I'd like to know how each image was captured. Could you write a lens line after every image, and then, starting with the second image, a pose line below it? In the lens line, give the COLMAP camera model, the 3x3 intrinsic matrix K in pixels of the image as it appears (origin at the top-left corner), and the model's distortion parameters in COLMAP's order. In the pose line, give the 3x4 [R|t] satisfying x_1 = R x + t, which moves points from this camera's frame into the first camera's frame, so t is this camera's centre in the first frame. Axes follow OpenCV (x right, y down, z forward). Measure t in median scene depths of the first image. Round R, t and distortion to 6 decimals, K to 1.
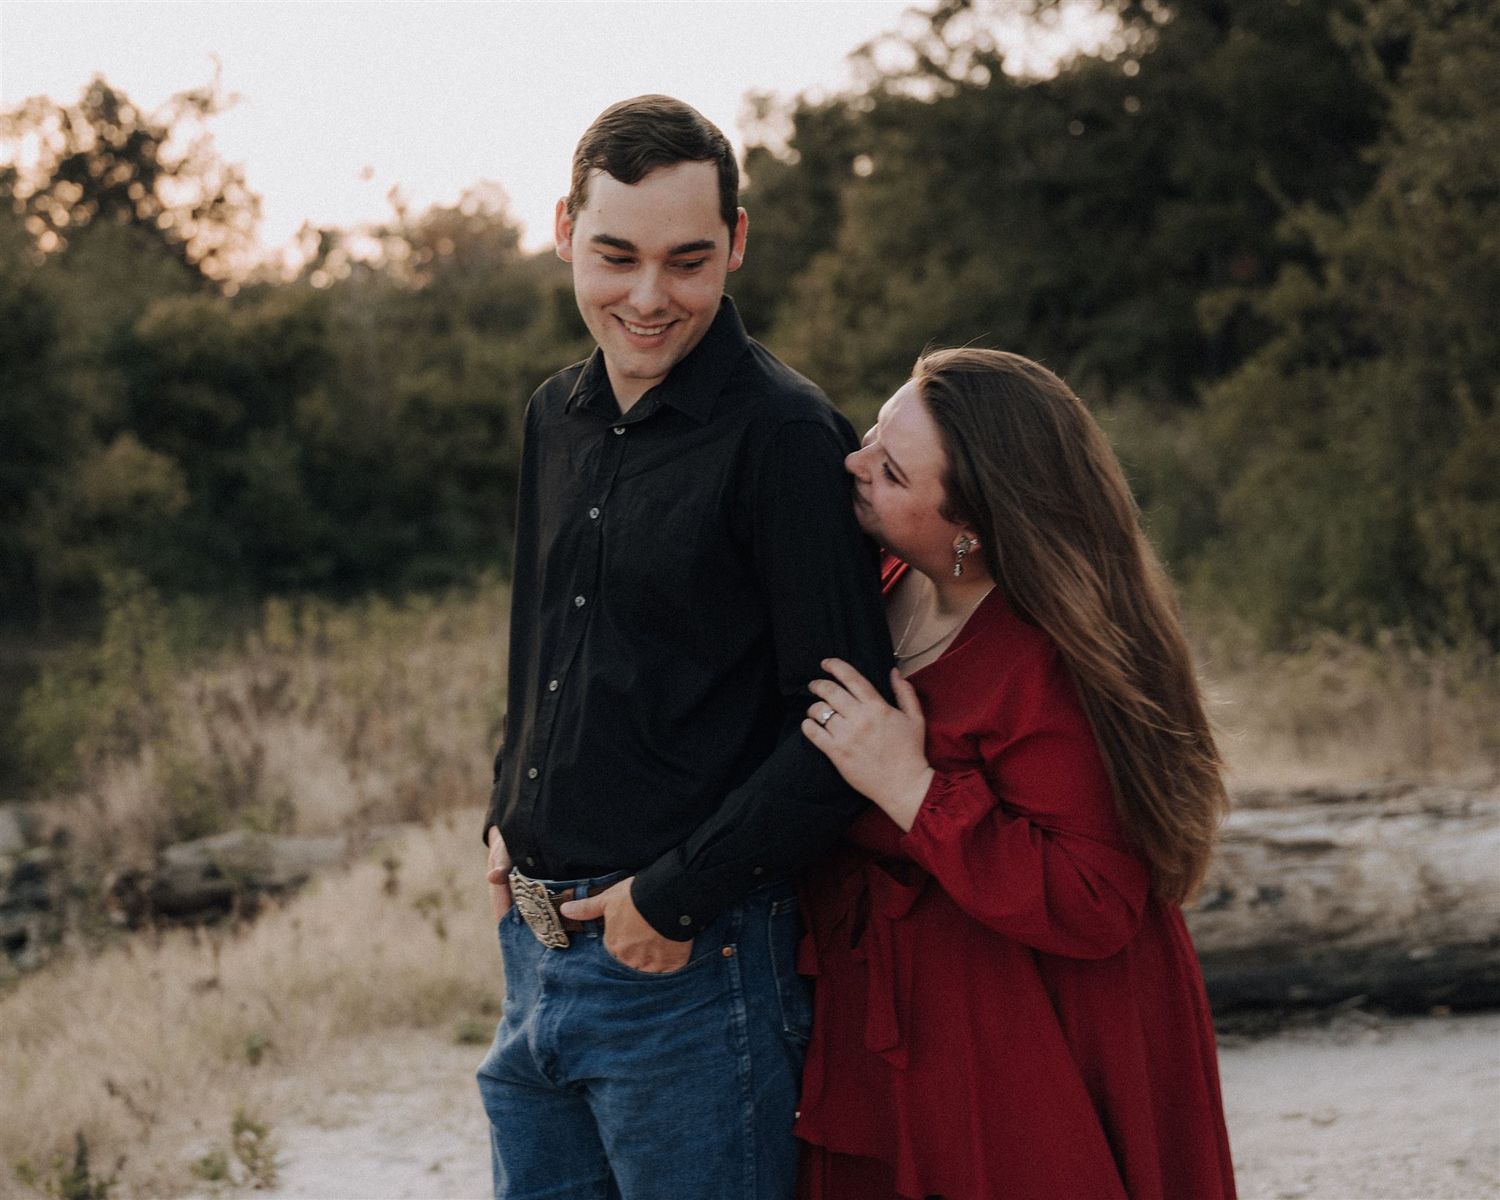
lens RADIAL K [[3313.5, 0, 755.2], [0, 3313.5, 660.3], [0, 0, 1]] dist [0.040835, -0.215332]
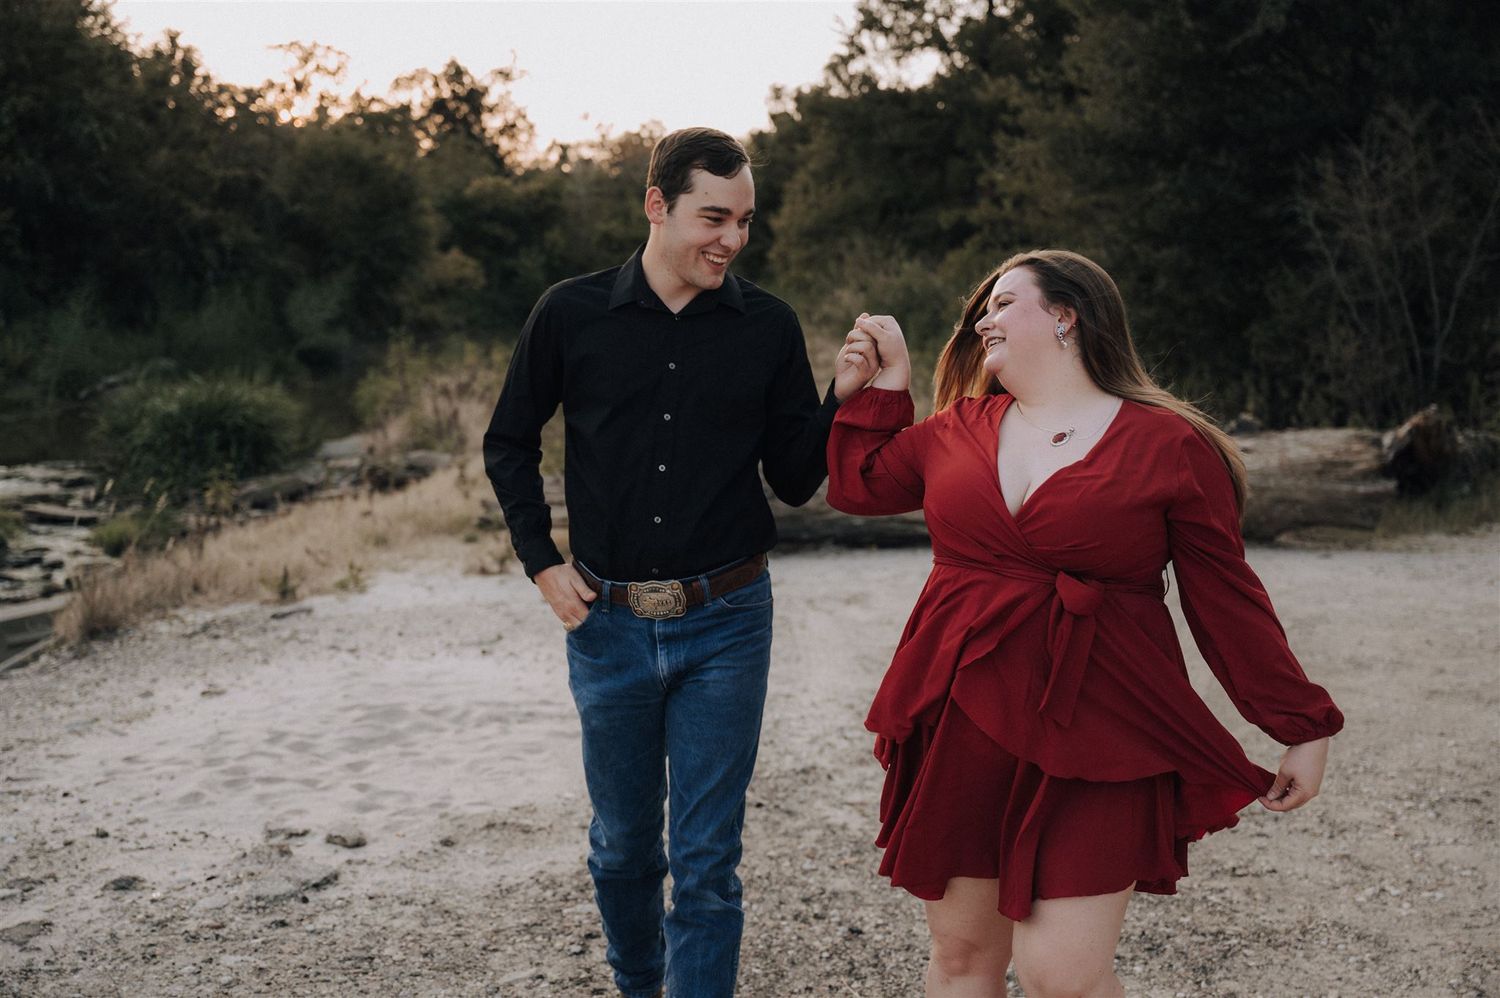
lens RADIAL K [[1726.3, 0, 736.3], [0, 1726.3, 497.9], [0, 0, 1]] dist [-0.024870, 0.021624]
pose [[0.998525, 0.045301, -0.029931, 0.046989], [-0.043036, 0.996446, 0.072415, -0.004792], [0.033105, -0.071020, 0.996925, -0.075947]]
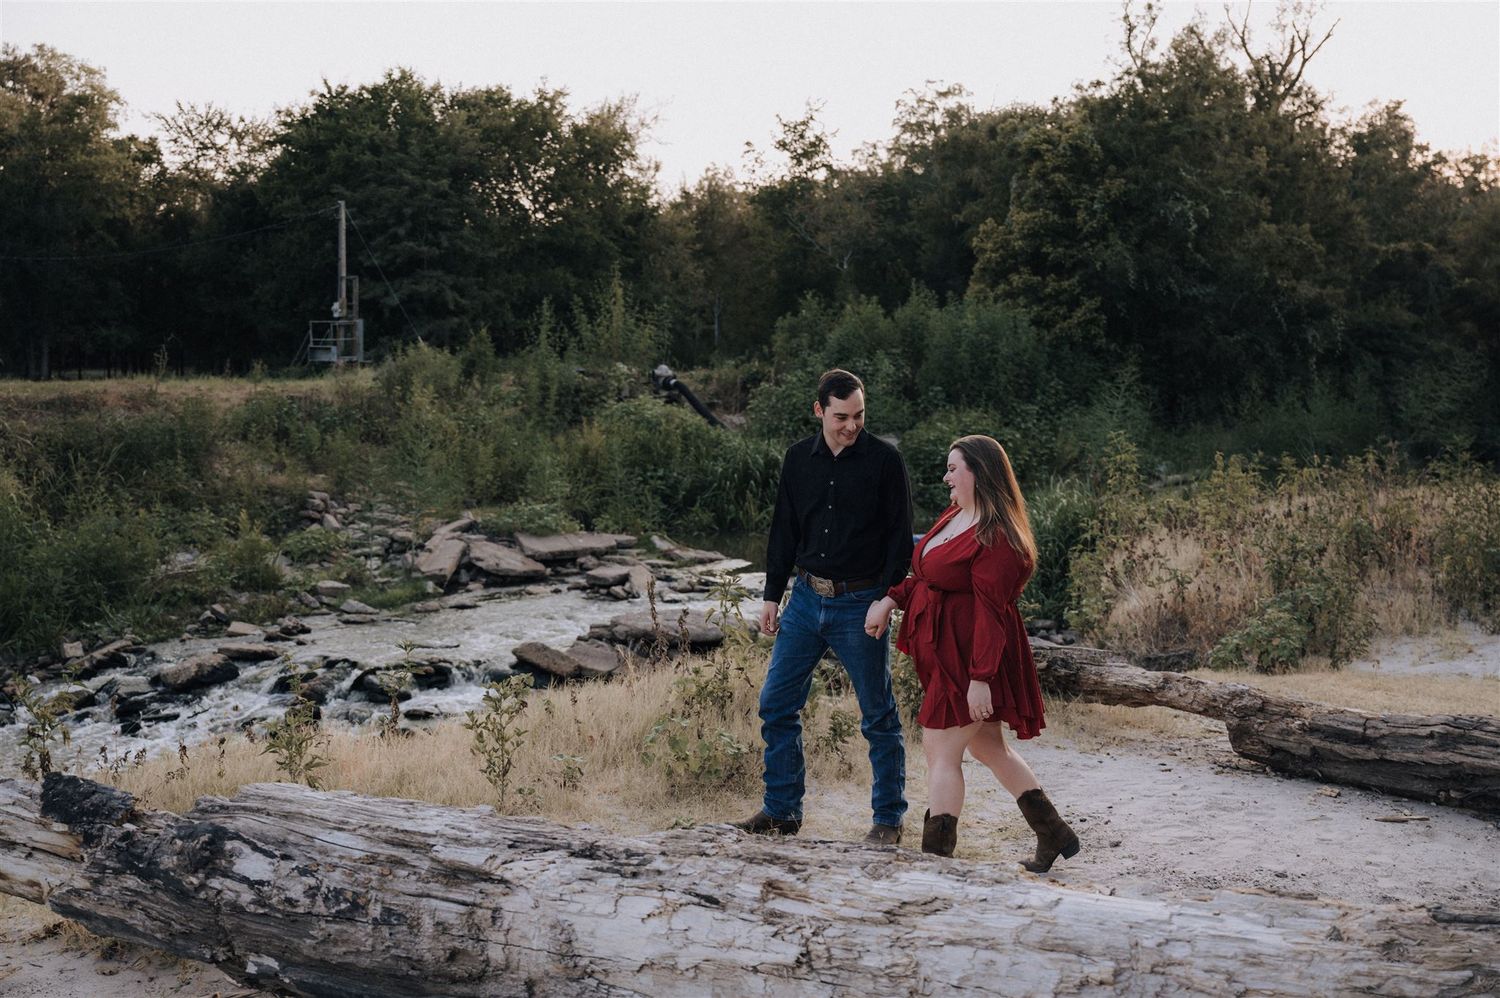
lens RADIAL K [[1723.0, 0, 750.0], [0, 1723.0, 499.0], [0, 0, 1]] dist [-0.011766, 0.020419]
pose [[0.723051, 0.073661, -0.686856, 0.172105], [-0.046895, 0.997239, 0.057581, -0.024952], [0.689201, -0.009423, 0.724509, 0.222673]]
